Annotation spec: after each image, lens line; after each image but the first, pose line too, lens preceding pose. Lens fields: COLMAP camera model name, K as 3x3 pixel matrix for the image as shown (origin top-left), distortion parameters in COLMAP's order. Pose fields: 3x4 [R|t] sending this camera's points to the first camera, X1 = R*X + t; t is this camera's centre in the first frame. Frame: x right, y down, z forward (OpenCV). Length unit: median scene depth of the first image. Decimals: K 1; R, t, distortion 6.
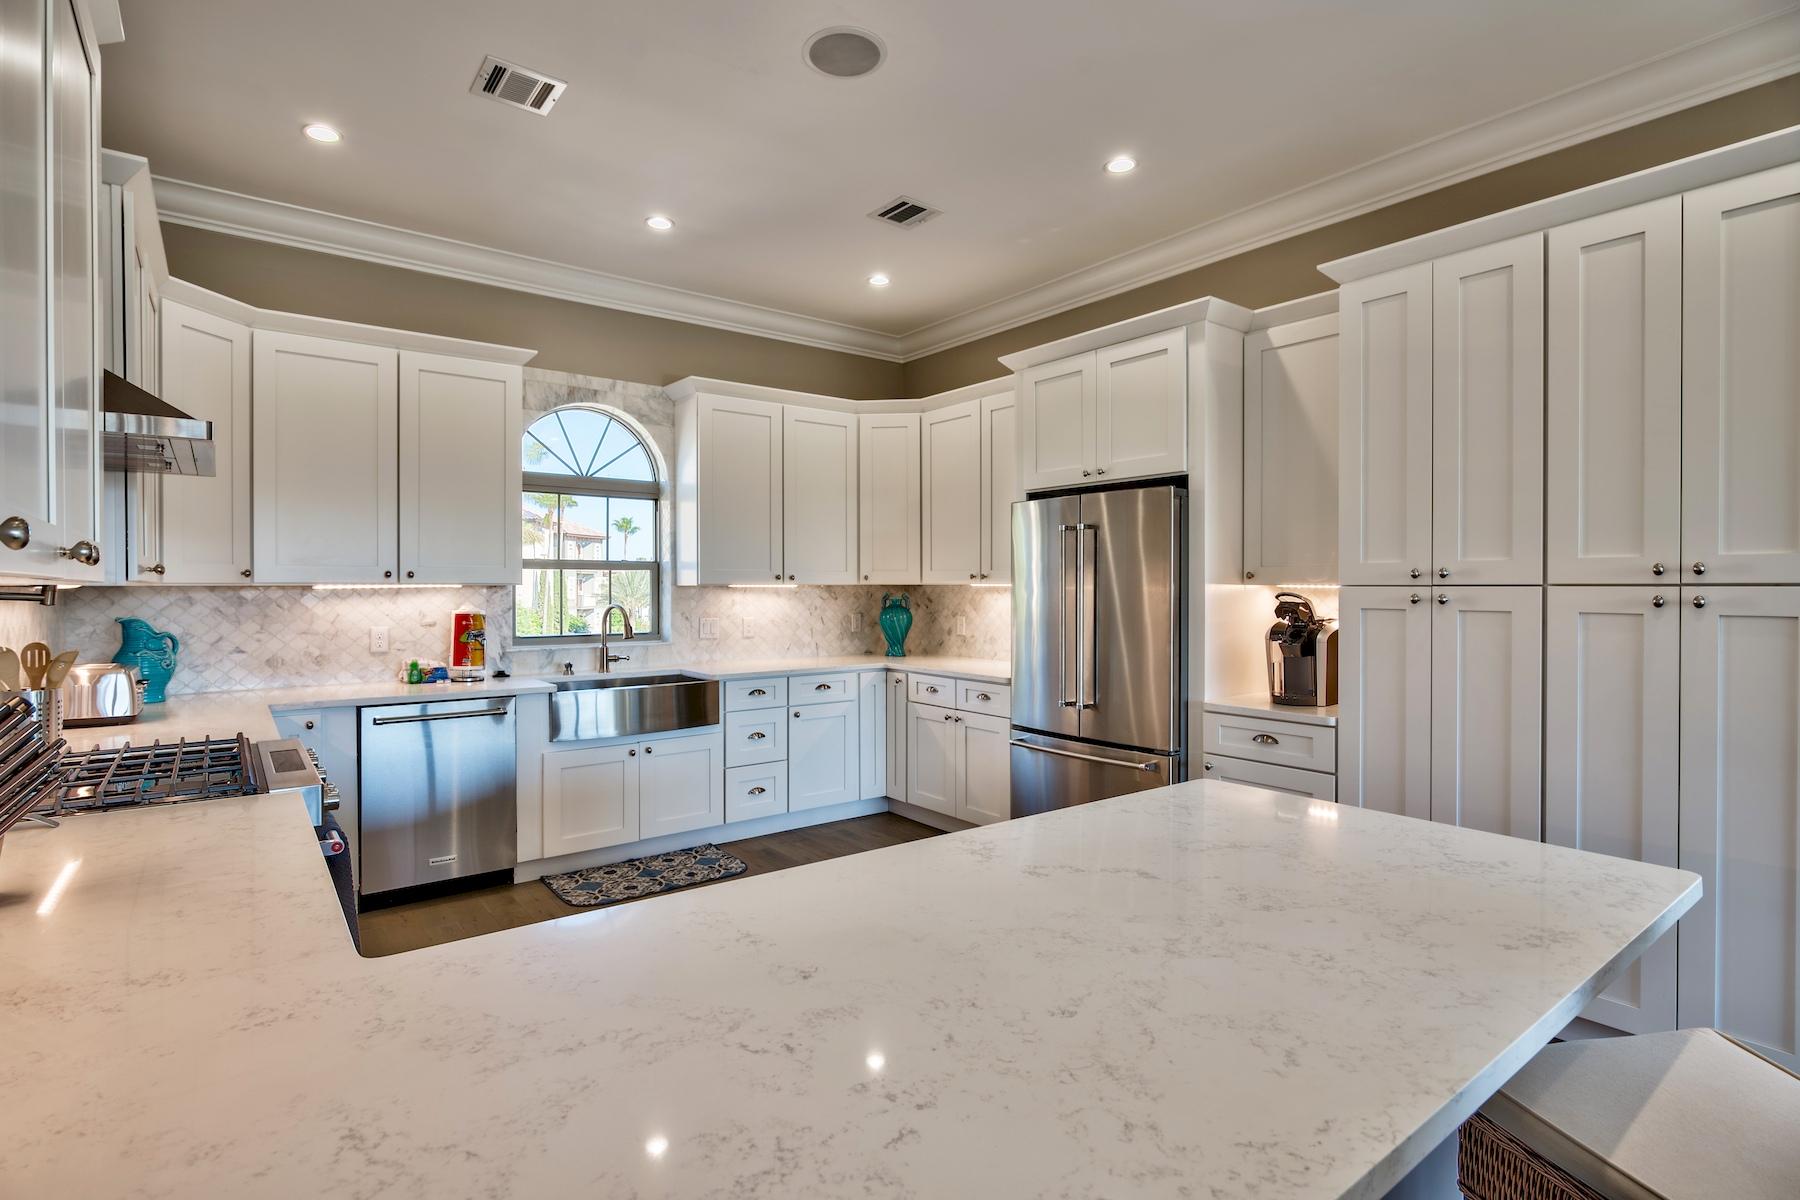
lens RADIAL K [[890.3, 0, 902.9], [0, 890.3, 591.0], [0, 0, 1]] dist [-0.004839, -0.001531]
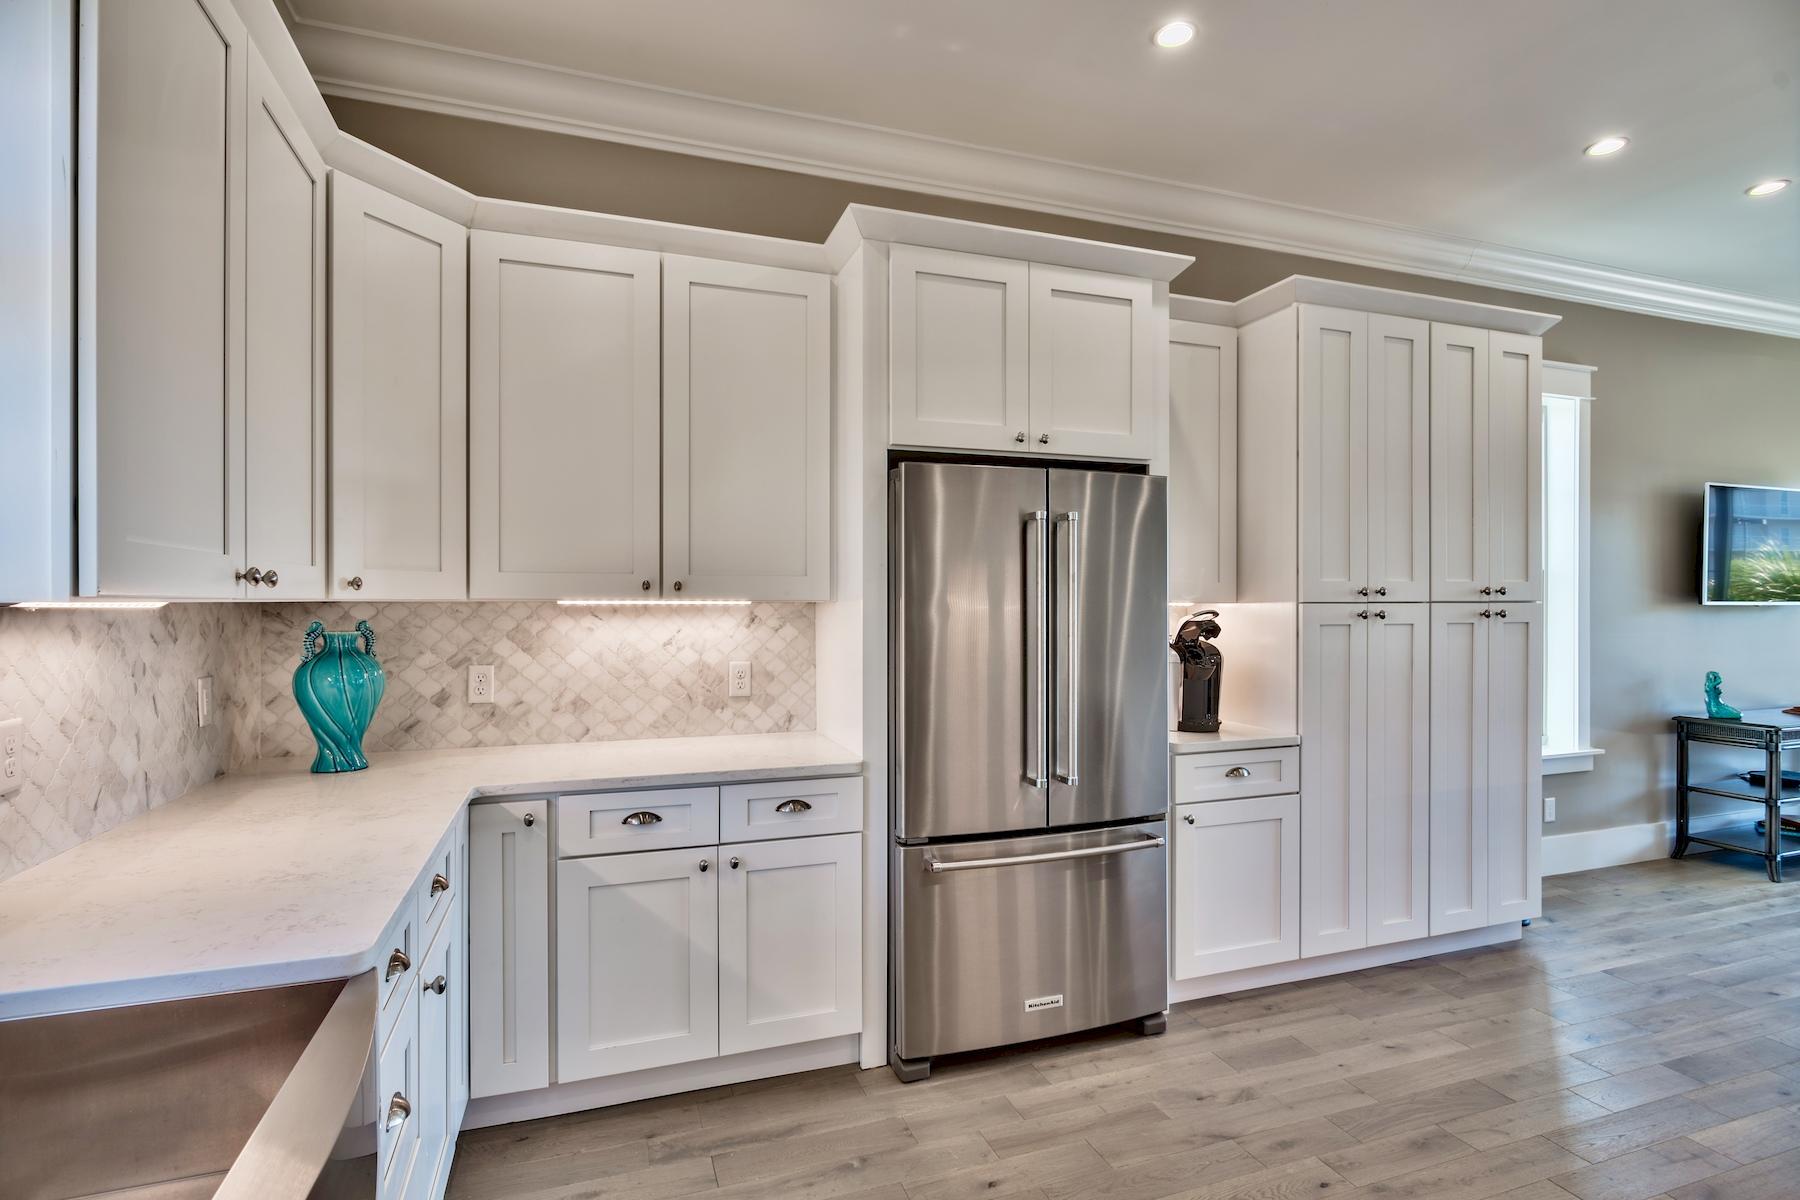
lens RADIAL K [[916.0, 0, 930.2], [0, 916.0, 598.0], [0, 0, 1]] dist [-0.017832, -0.000513]
pose [[0.297256, 0.001883, 0.954796, -0.378483], [0.005373, 0.999979, -0.003645, -0.006247], [-0.954783, 0.006214, 0.297239, 0.676767]]
